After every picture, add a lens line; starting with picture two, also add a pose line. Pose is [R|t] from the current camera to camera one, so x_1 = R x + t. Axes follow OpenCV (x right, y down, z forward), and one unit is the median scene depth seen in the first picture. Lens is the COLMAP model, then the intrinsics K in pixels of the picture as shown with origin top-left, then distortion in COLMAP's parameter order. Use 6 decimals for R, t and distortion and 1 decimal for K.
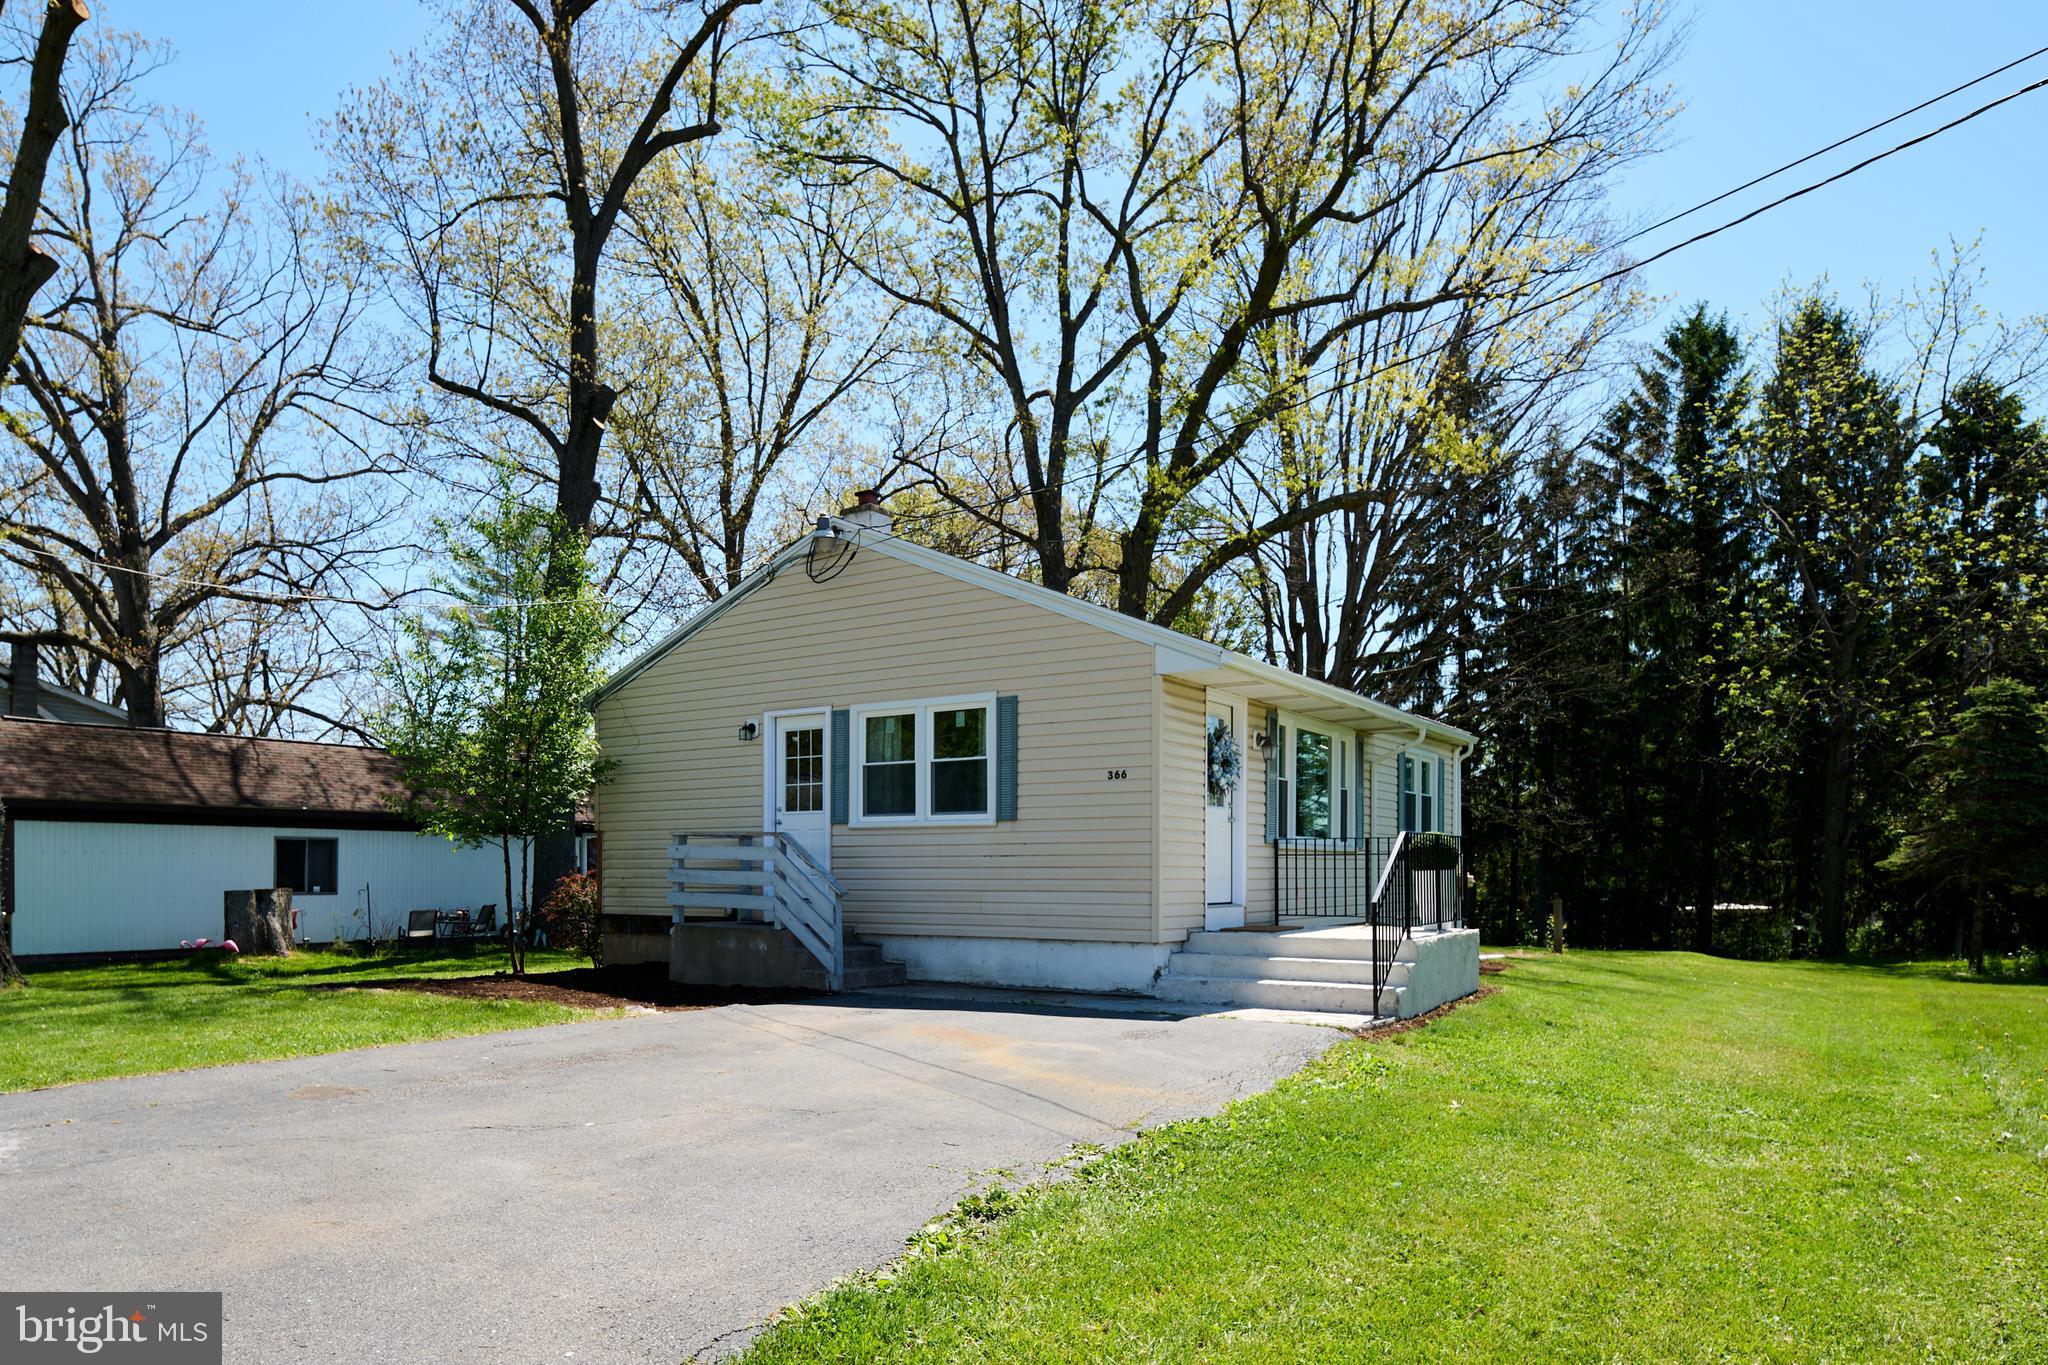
lens RADIAL K [[1113.9, 0, 1027.5], [0, 1113.9, 829.7], [0, 0, 1]] dist [-0.006476, -0.001151]
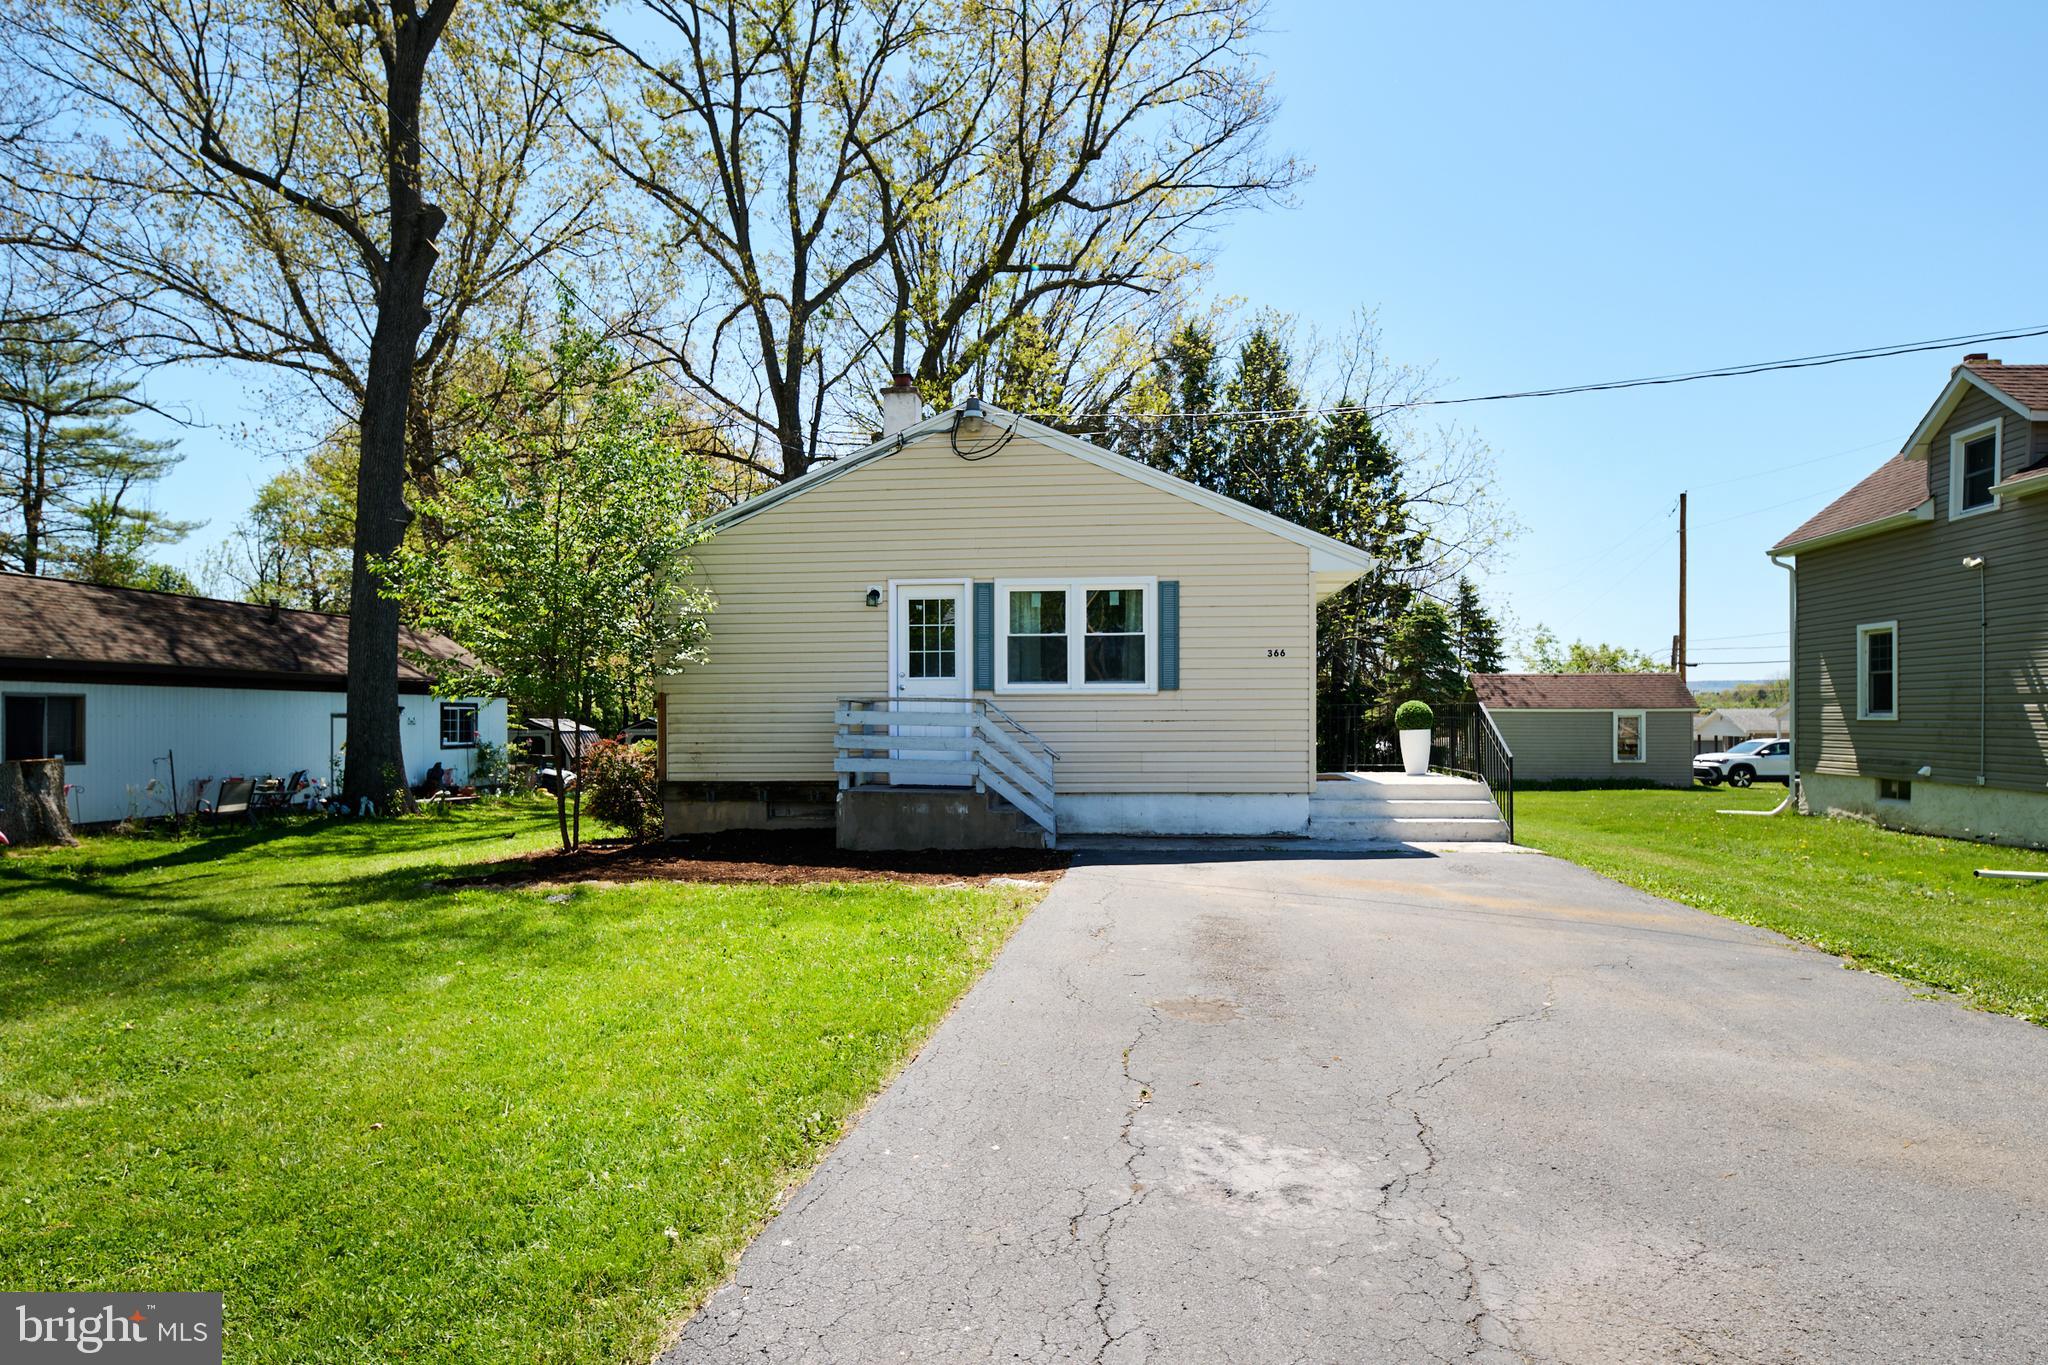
lens RADIAL K [[914.4, 0, 1034.5], [0, 914.4, 708.5], [0, 0, 1]] dist [-0.004145, -0.000607]
pose [[0.908345, 0.002039, 0.418217, -0.469929], [-0.011026, 0.999757, 0.019074, -0.005021], [-0.418077, -0.021937, 0.908147, 0.182680]]
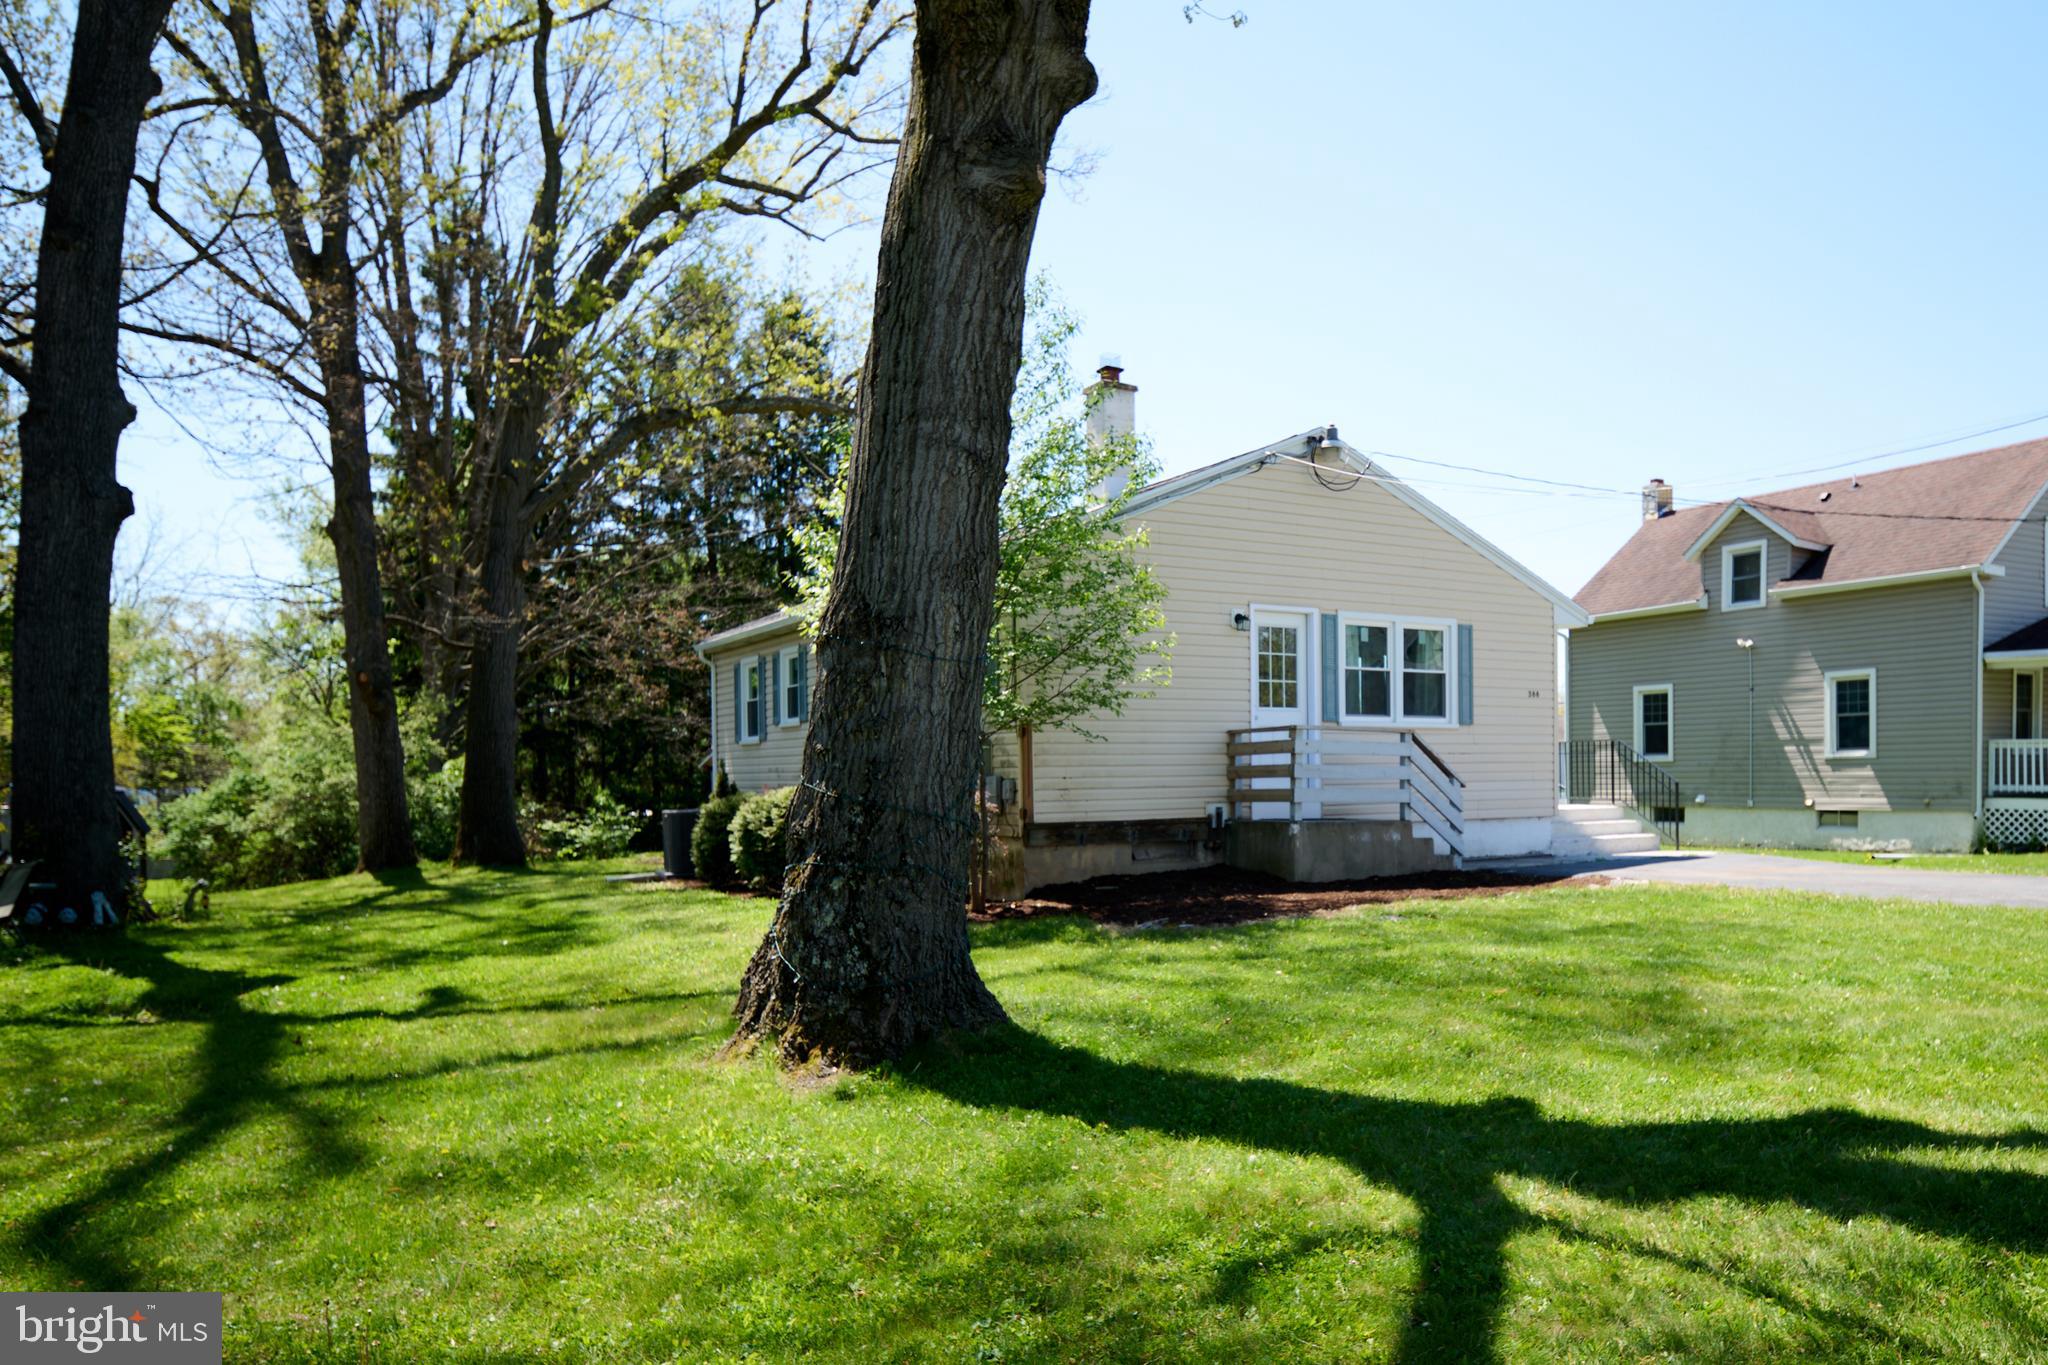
lens RADIAL K [[1165.4, 0, 1065.9], [0, 1165.4, 771.5], [0, 0, 1]] dist [-0.001979, -0.001248]
pose [[0.549871, -0.002776, 0.835245, -1.182338], [-0.018034, 0.999722, 0.015195, 0.028031], [-0.835055, -0.023418, 0.549668, 0.578704]]
